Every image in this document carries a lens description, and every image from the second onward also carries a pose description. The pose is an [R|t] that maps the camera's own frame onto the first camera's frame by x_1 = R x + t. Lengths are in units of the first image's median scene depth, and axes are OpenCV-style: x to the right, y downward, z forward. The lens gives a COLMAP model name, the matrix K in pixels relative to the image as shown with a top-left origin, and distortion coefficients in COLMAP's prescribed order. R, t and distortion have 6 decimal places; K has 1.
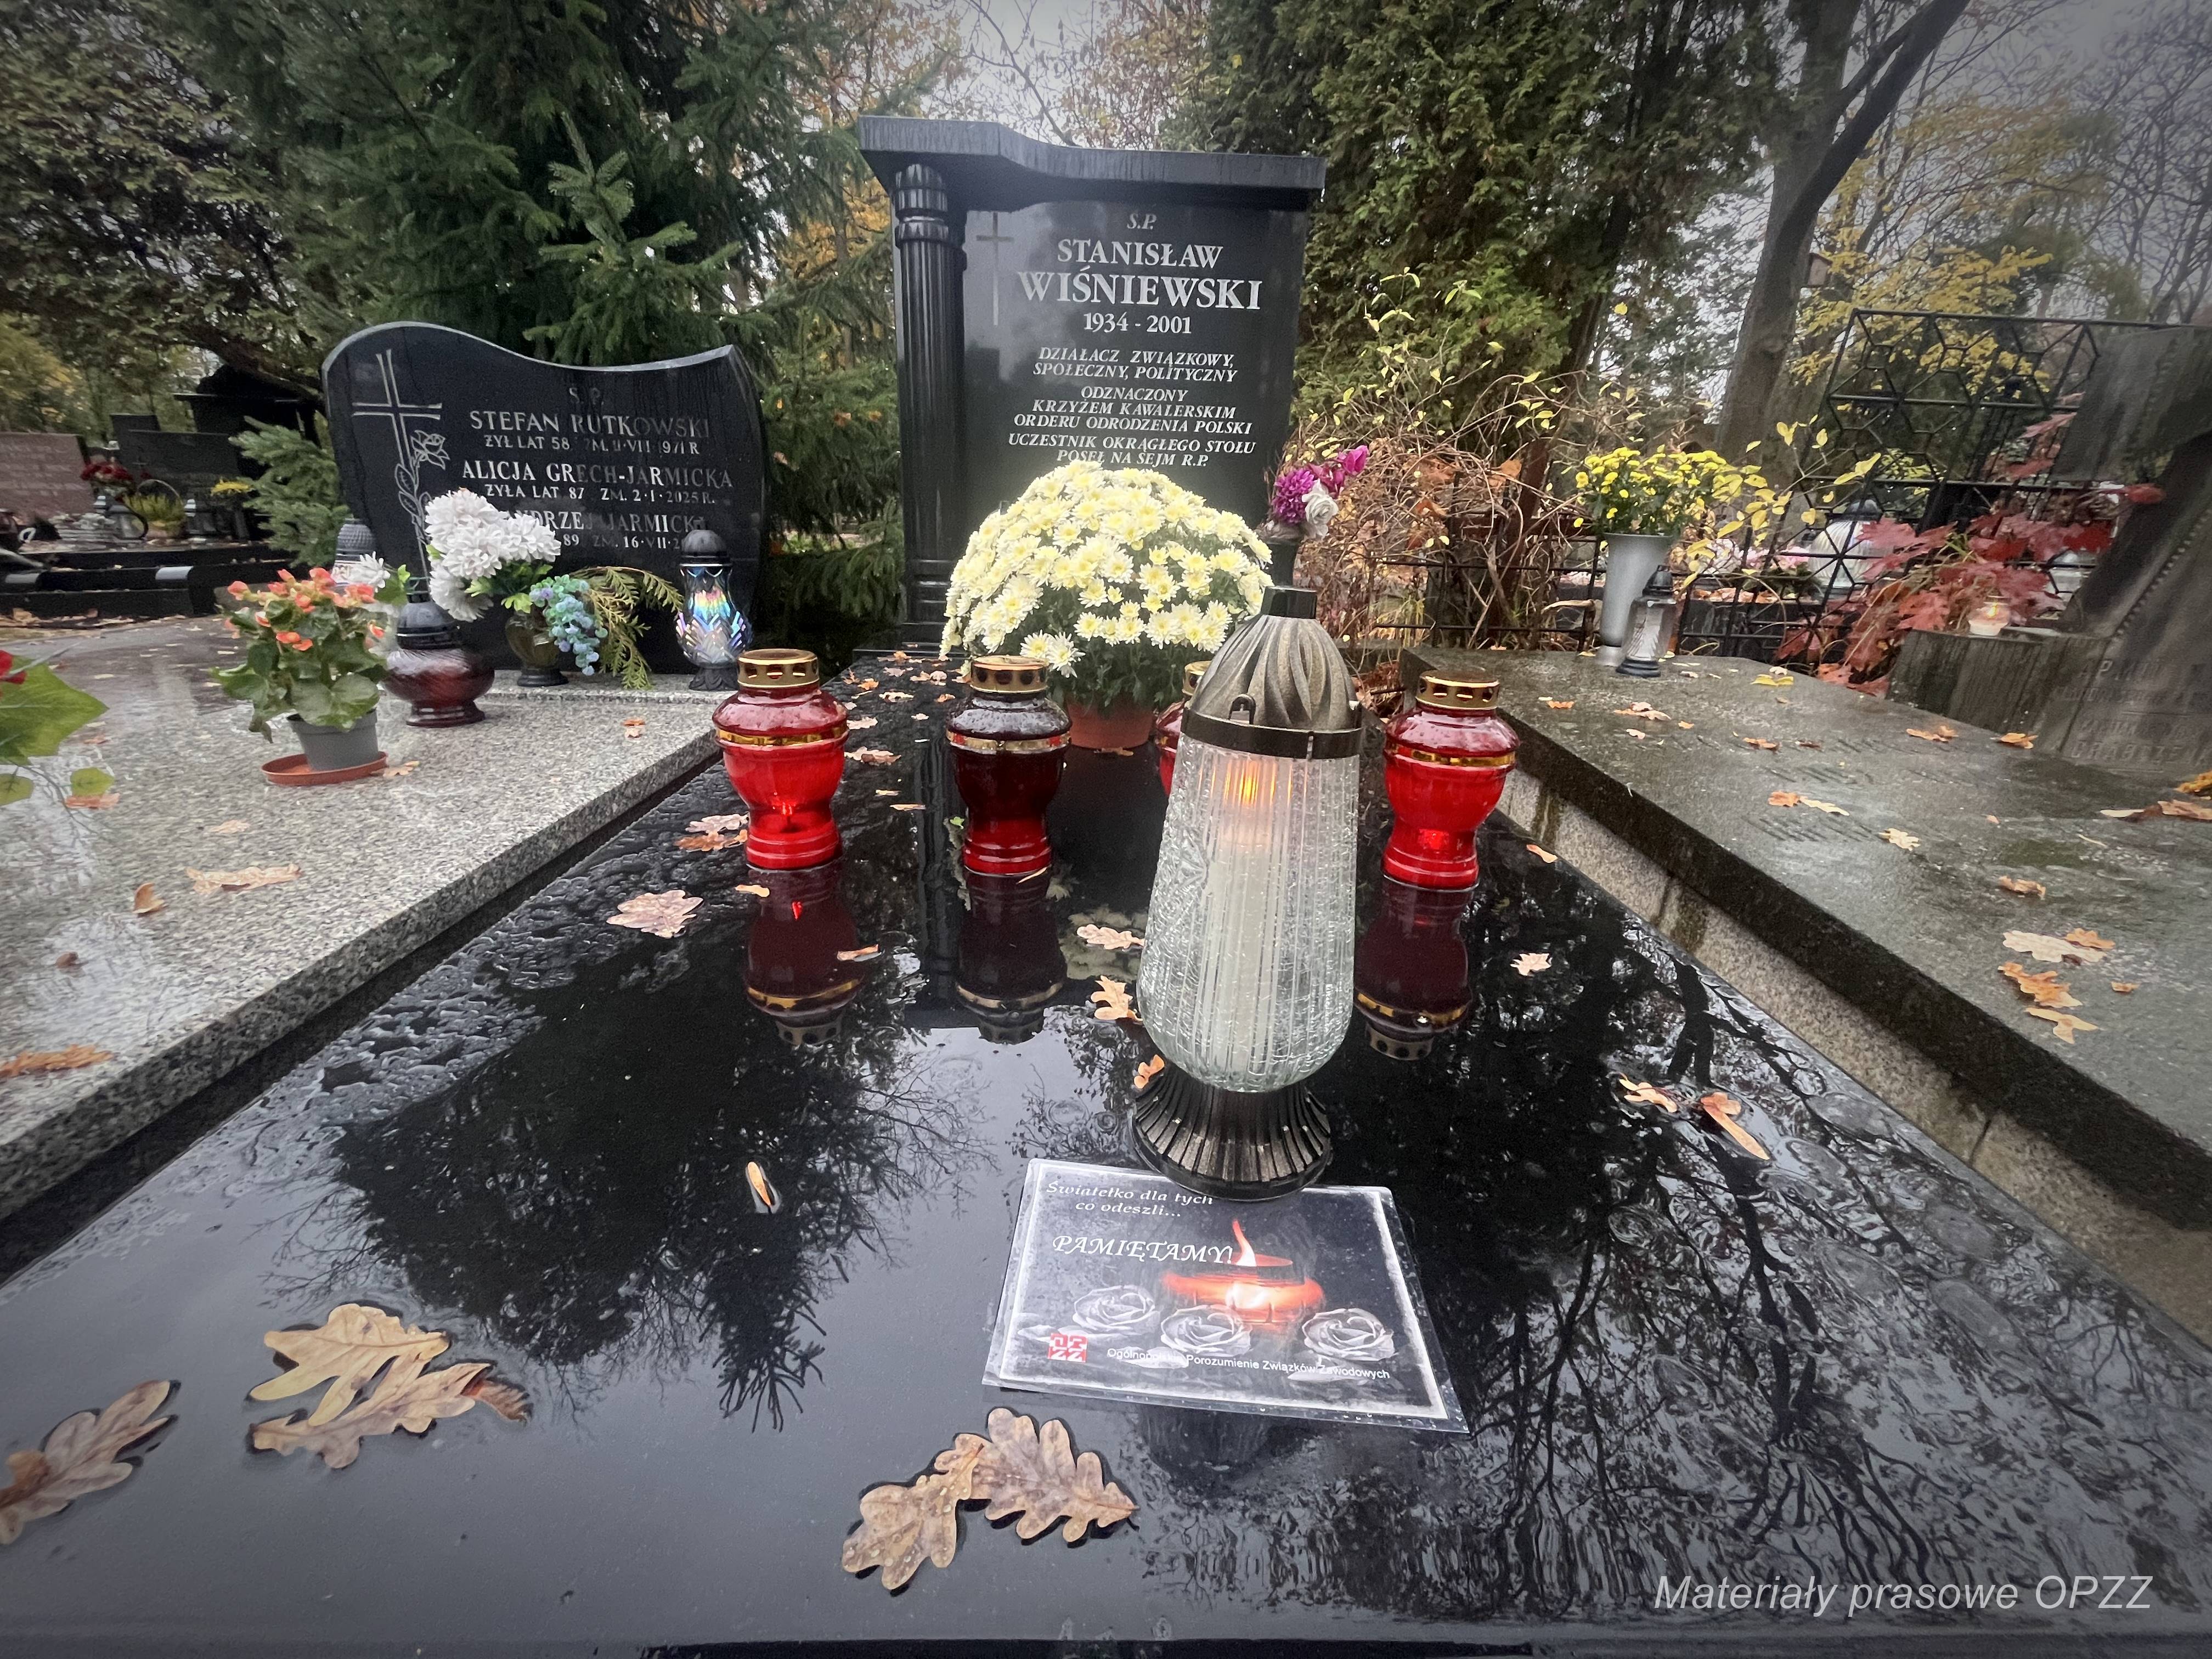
lens RADIAL K [[889.9, 0, 1100.9], [0, 889.9, 819.1], [0, 0, 1]] dist [-0.001472, -0.000637]
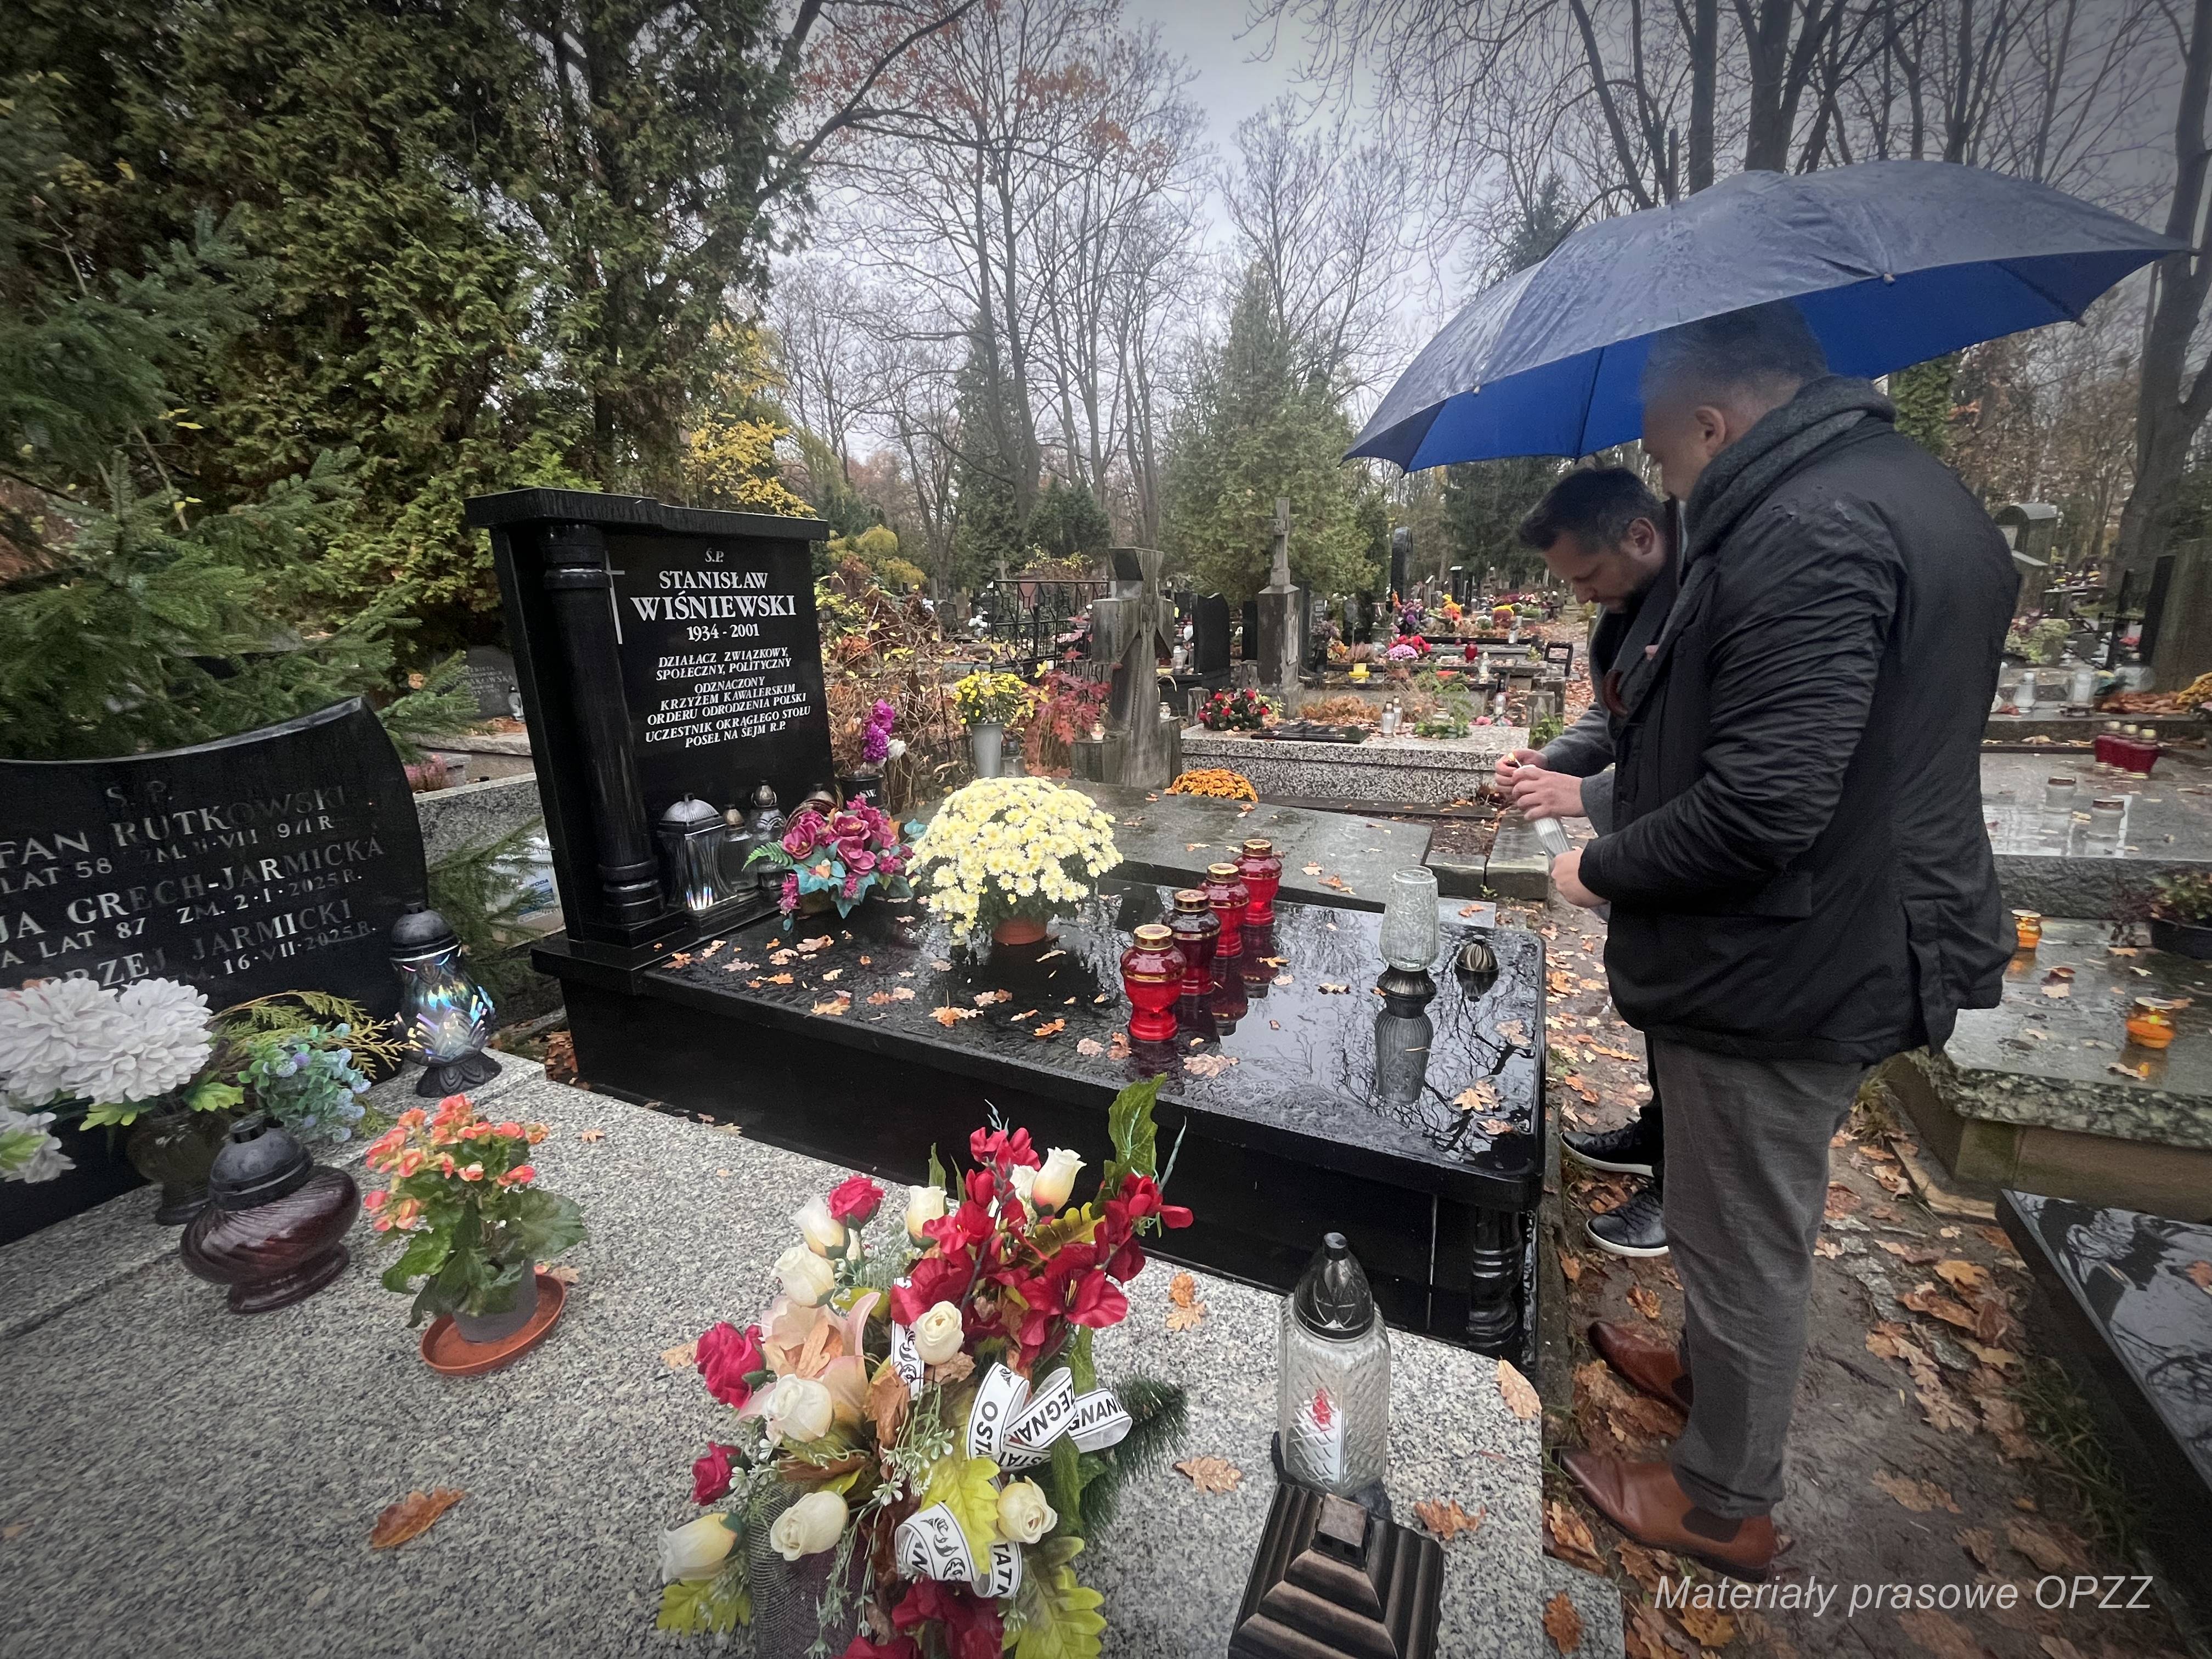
lens RADIAL K [[889.9, 0, 1103.0], [0, 889.9, 822.5], [0, 0, 1]] dist [-0.001472, -0.000637]
pose [[0.448233, -0.262332, 0.854558, -0.825311], [0.336561, 0.935151, 0.110539, -0.269329], [-0.828139, 0.238063, 0.507456, 0.014602]]
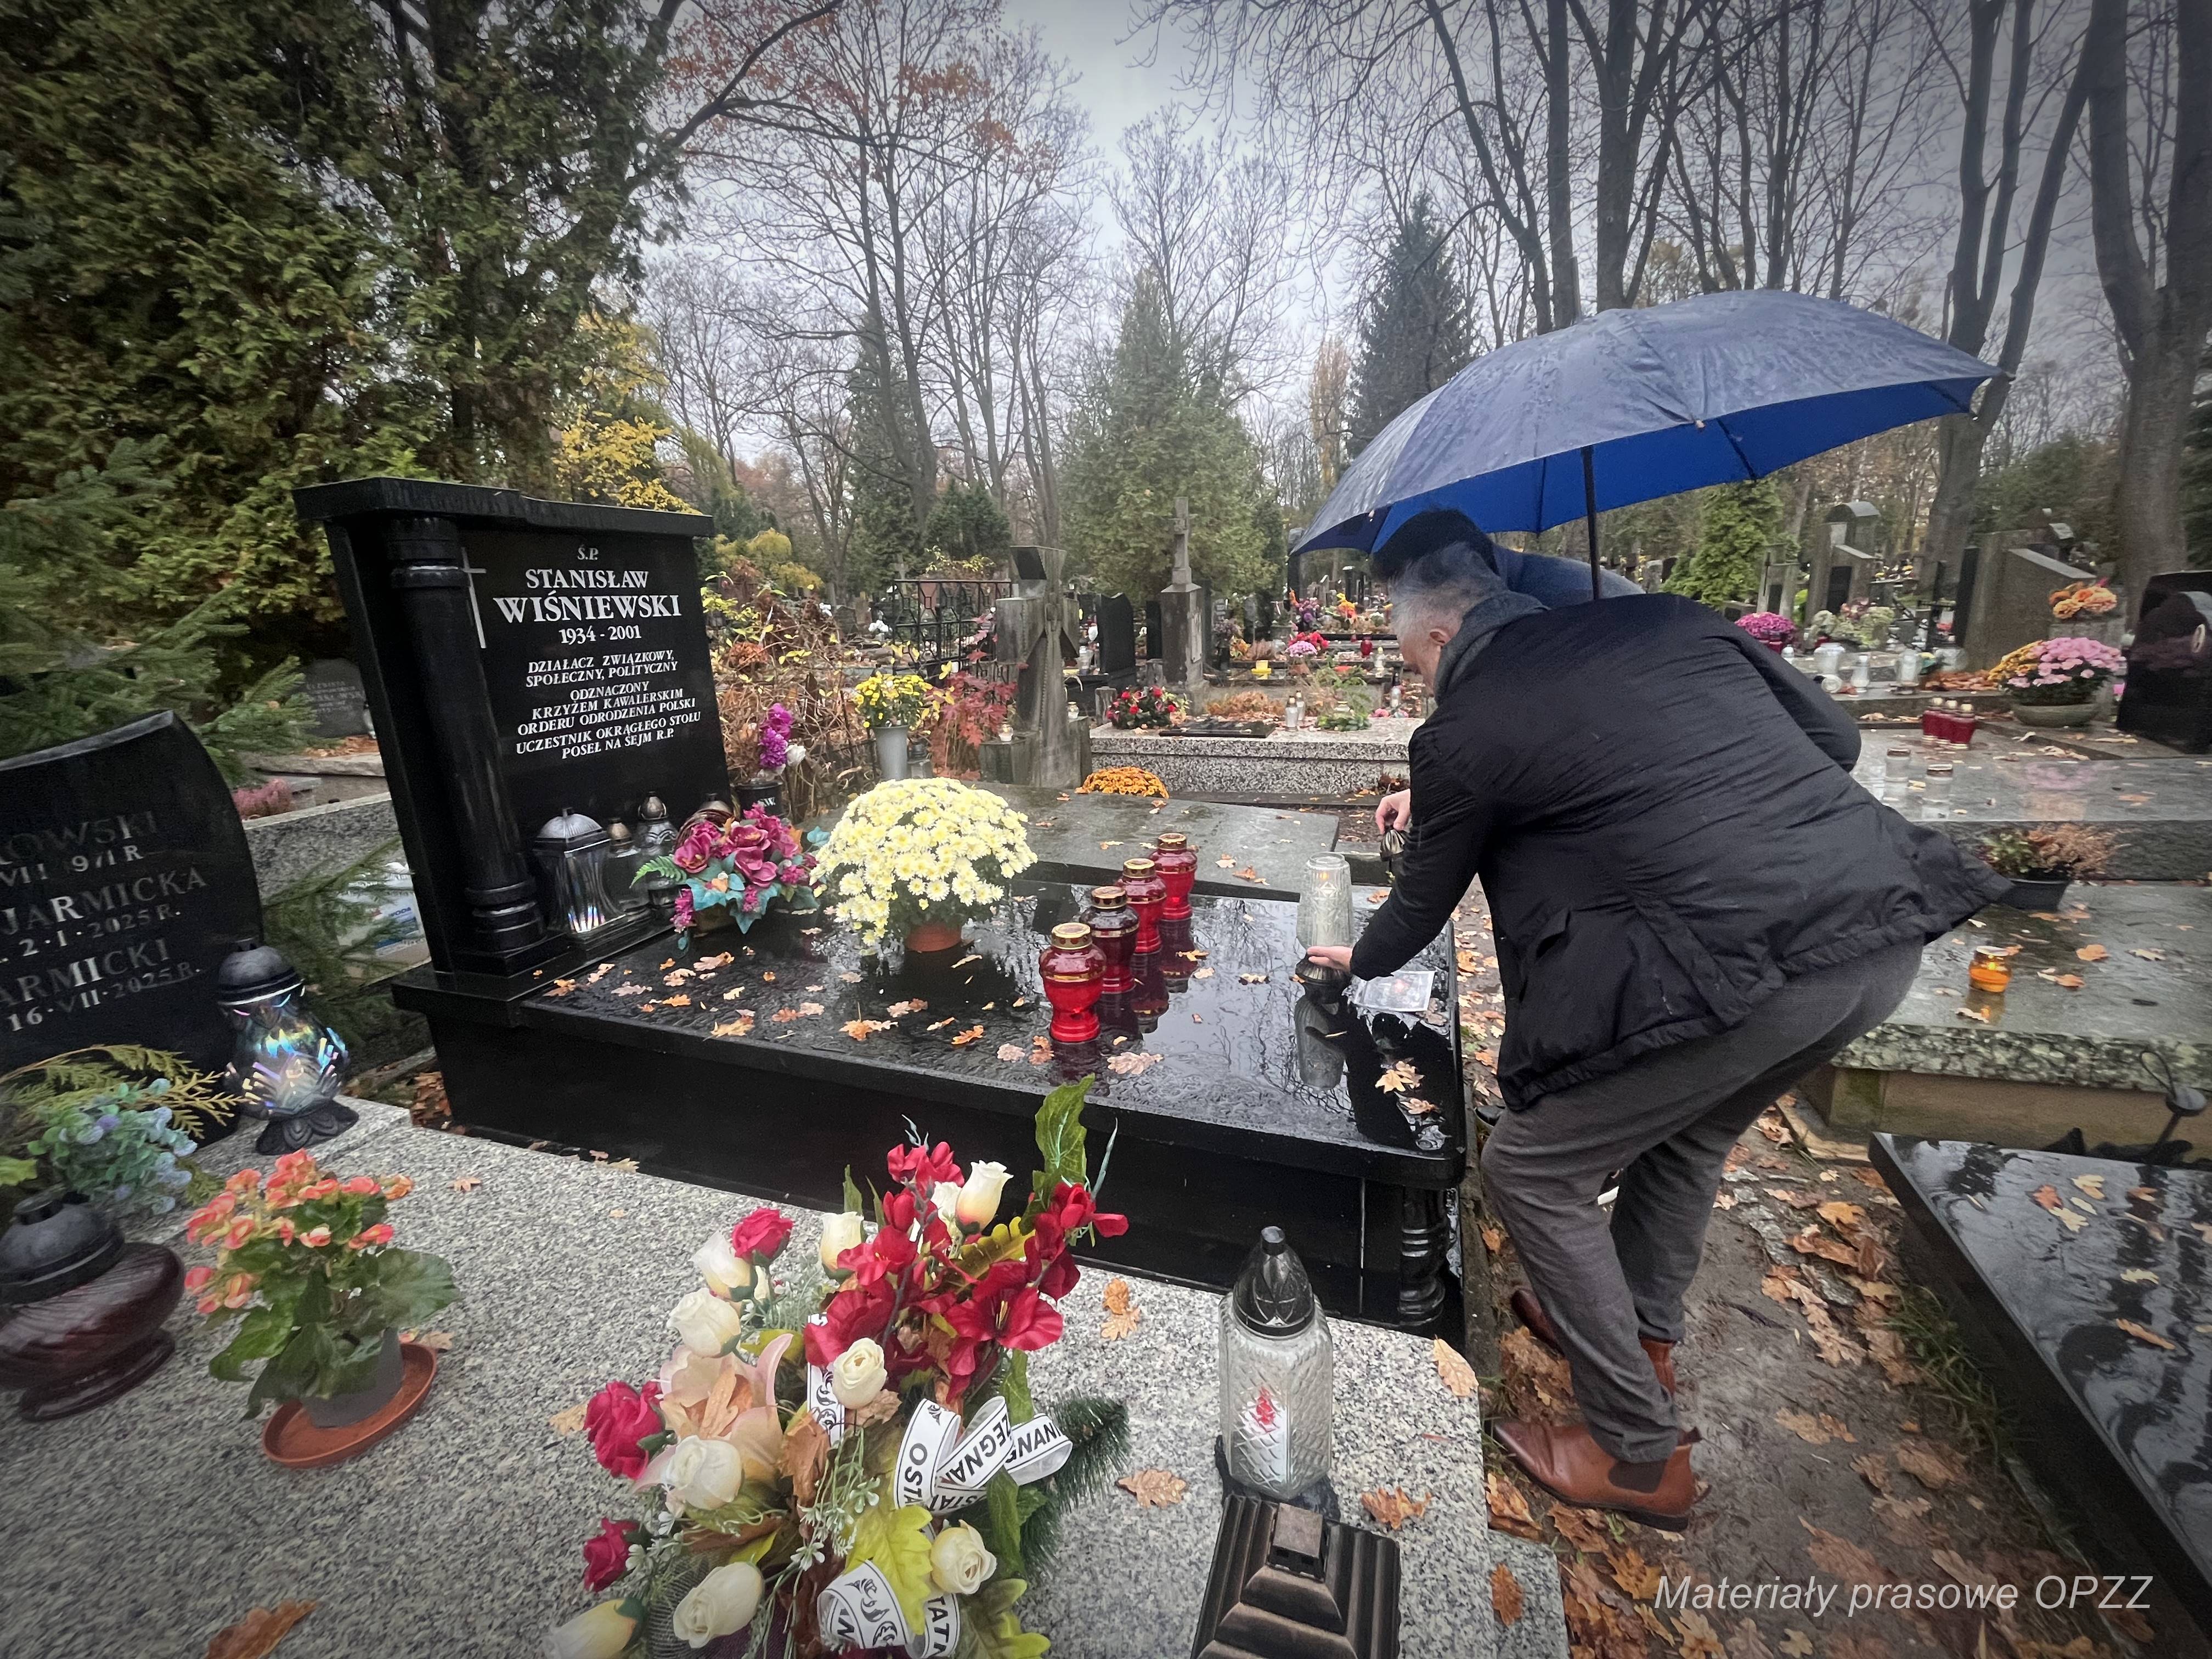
lens RADIAL K [[889.9, 0, 1103.3], [0, 889.9, 822.5], [0, 0, 1]] dist [-0.001472, -0.000637]
pose [[0.350712, -0.274359, 0.895393, -0.810526], [0.358563, 0.922603, 0.142252, -0.262282], [-0.865120, 0.271165, 0.421943, 0.027317]]
